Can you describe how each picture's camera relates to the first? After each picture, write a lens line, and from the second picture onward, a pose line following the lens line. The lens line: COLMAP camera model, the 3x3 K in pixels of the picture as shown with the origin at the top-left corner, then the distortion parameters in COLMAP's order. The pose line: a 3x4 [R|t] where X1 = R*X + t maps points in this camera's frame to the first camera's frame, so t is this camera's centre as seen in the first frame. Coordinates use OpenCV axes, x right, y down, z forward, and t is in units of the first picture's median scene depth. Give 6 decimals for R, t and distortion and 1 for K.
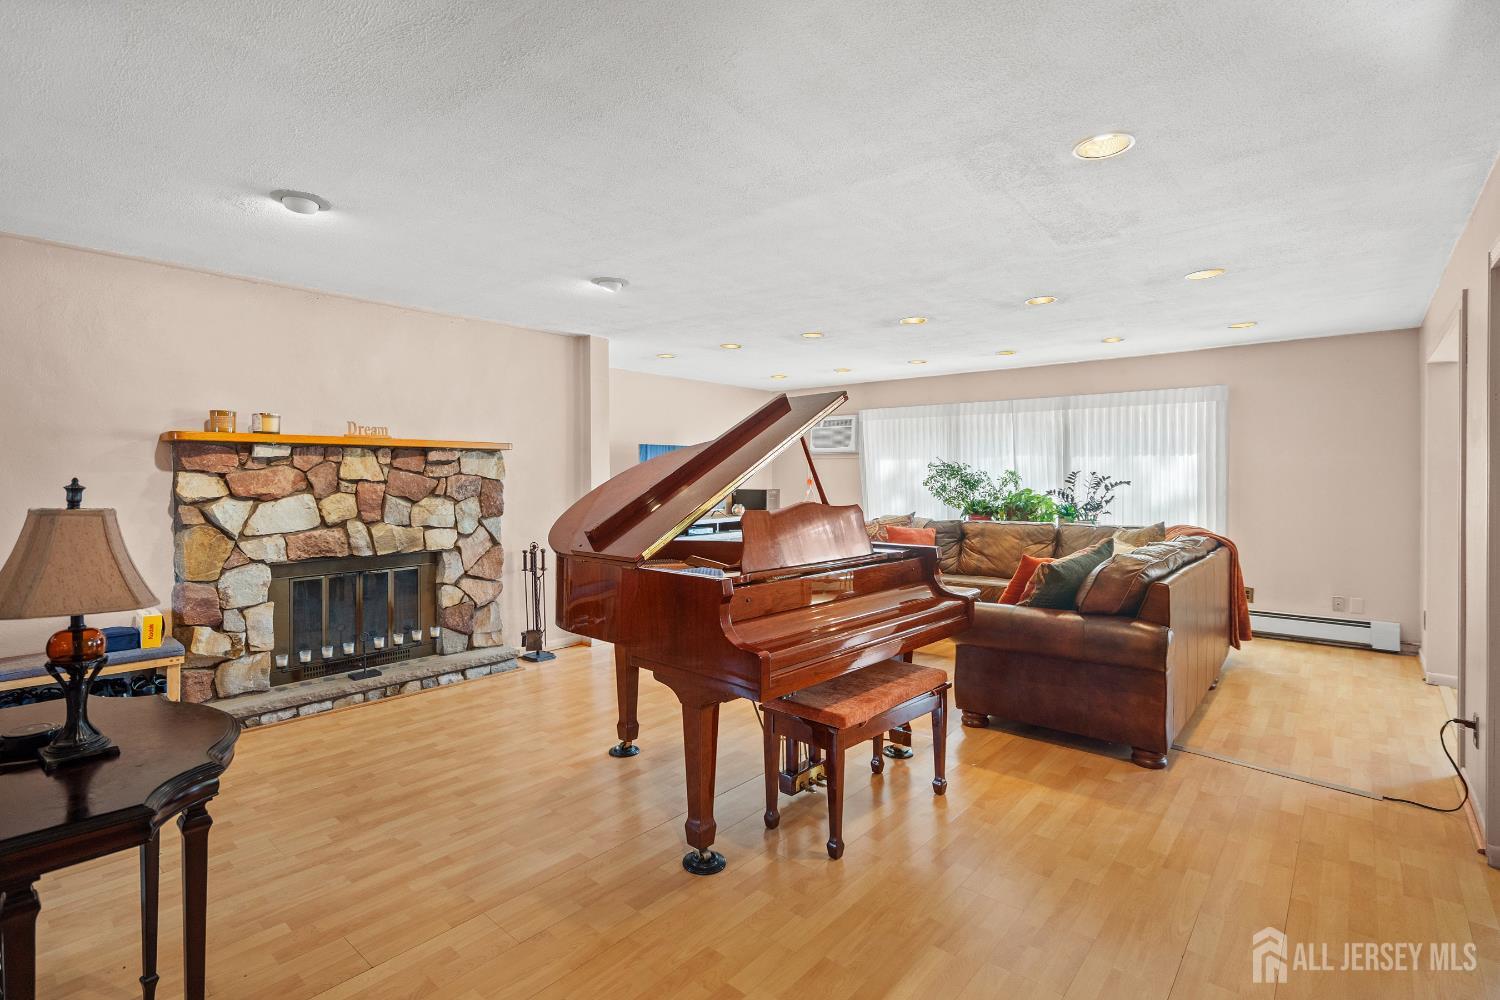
lens RADIAL K [[720.1, 0, 664.8], [0, 720.1, 474.0], [0, 0, 1]] dist [0.003560, 0.001648]
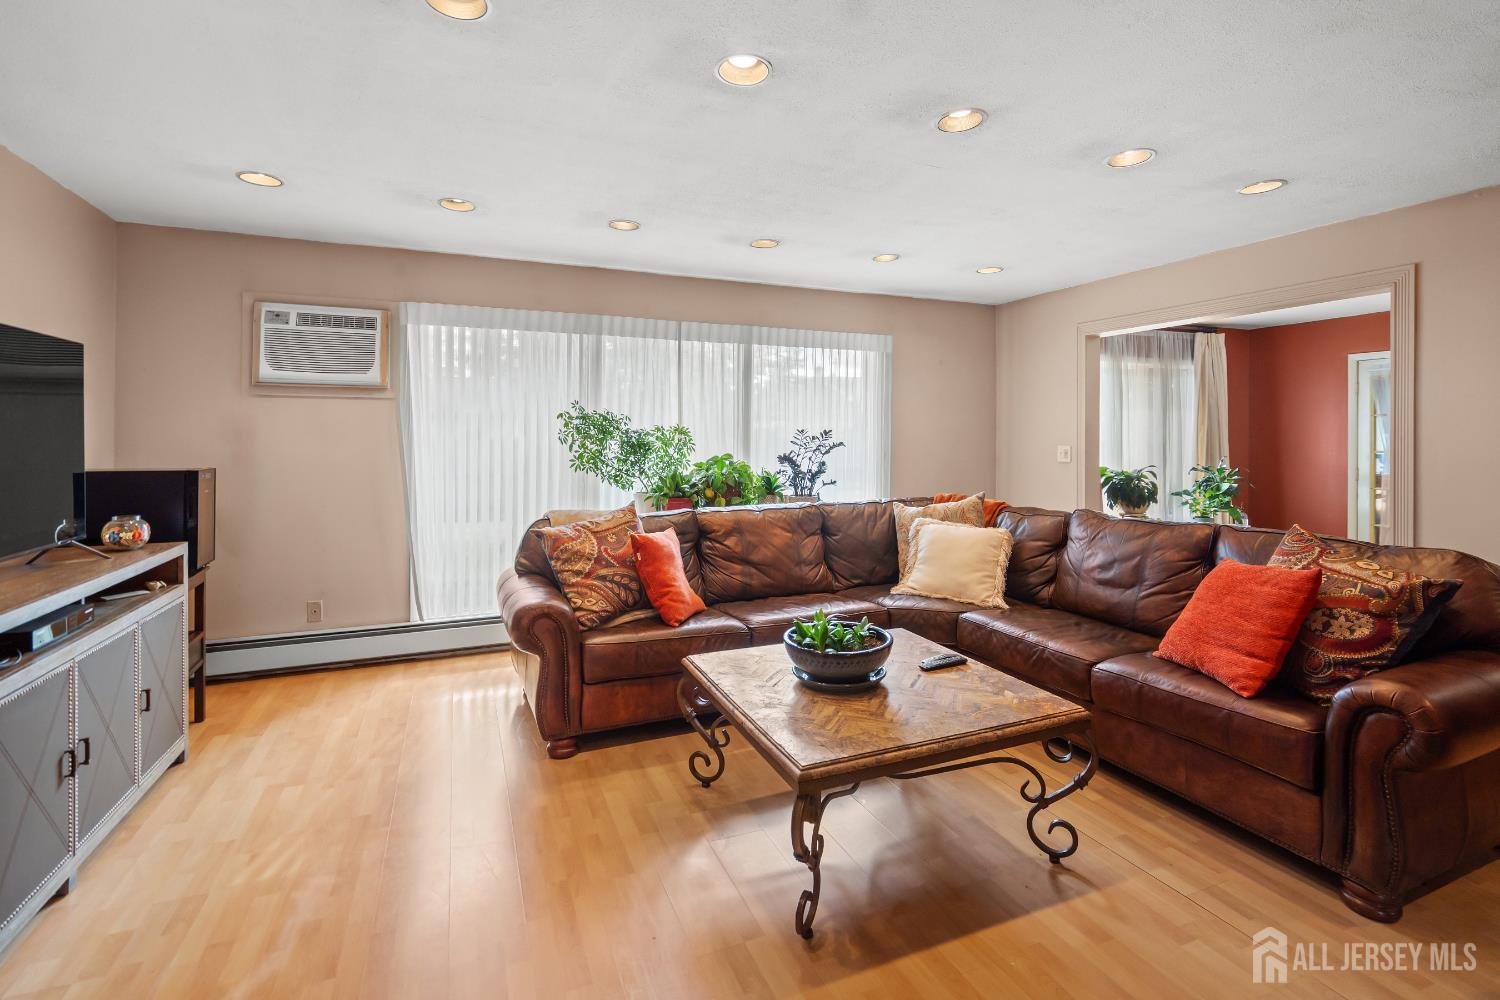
lens RADIAL K [[705.3, 0, 750.1], [0, 705.3, 438.4], [0, 0, 1]] dist [-0.001769, 0.003915]
pose [[0.372812, -0.003972, 0.927898, -0.116258], [-0.004804, 0.999969, 0.006211, 0.001226], [-0.927894, -0.006773, 0.372782, 0.779603]]
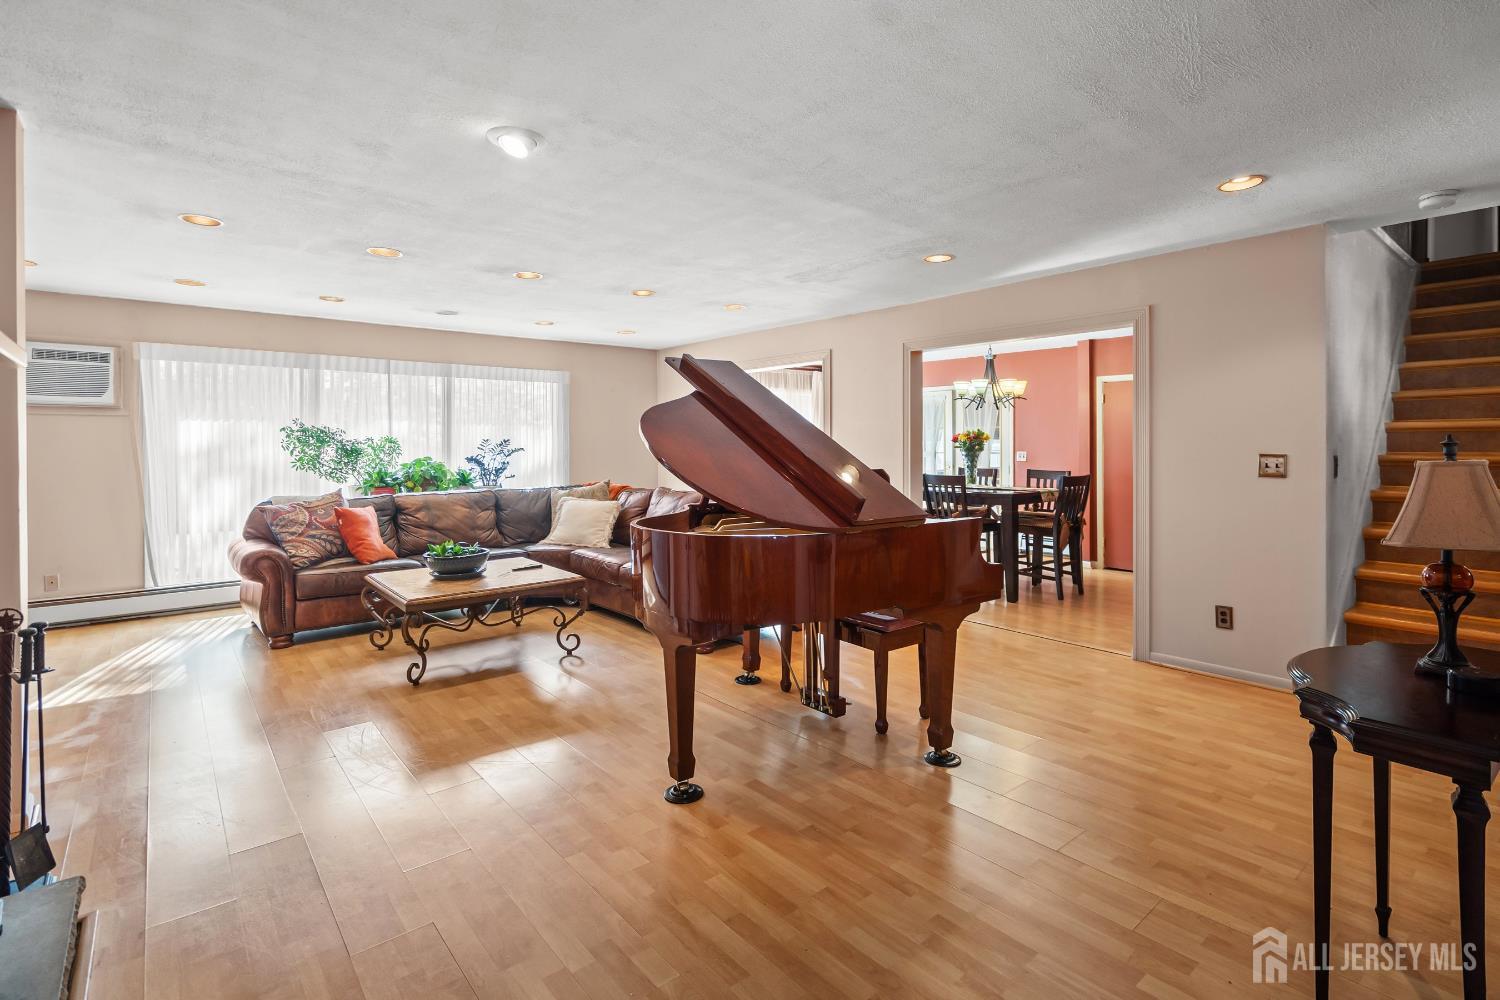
lens RADIAL K [[744.0, 0, 827.3], [0, 744.0, 450.6], [0, 0, 1]] dist [0.013570, -0.000906]
pose [[0.043284, -0.010916, 0.999003, -0.487426], [-0.000163, 0.999940, 0.010933, 0.001298], [-0.999063, -0.000636, 0.043280, 0.461536]]
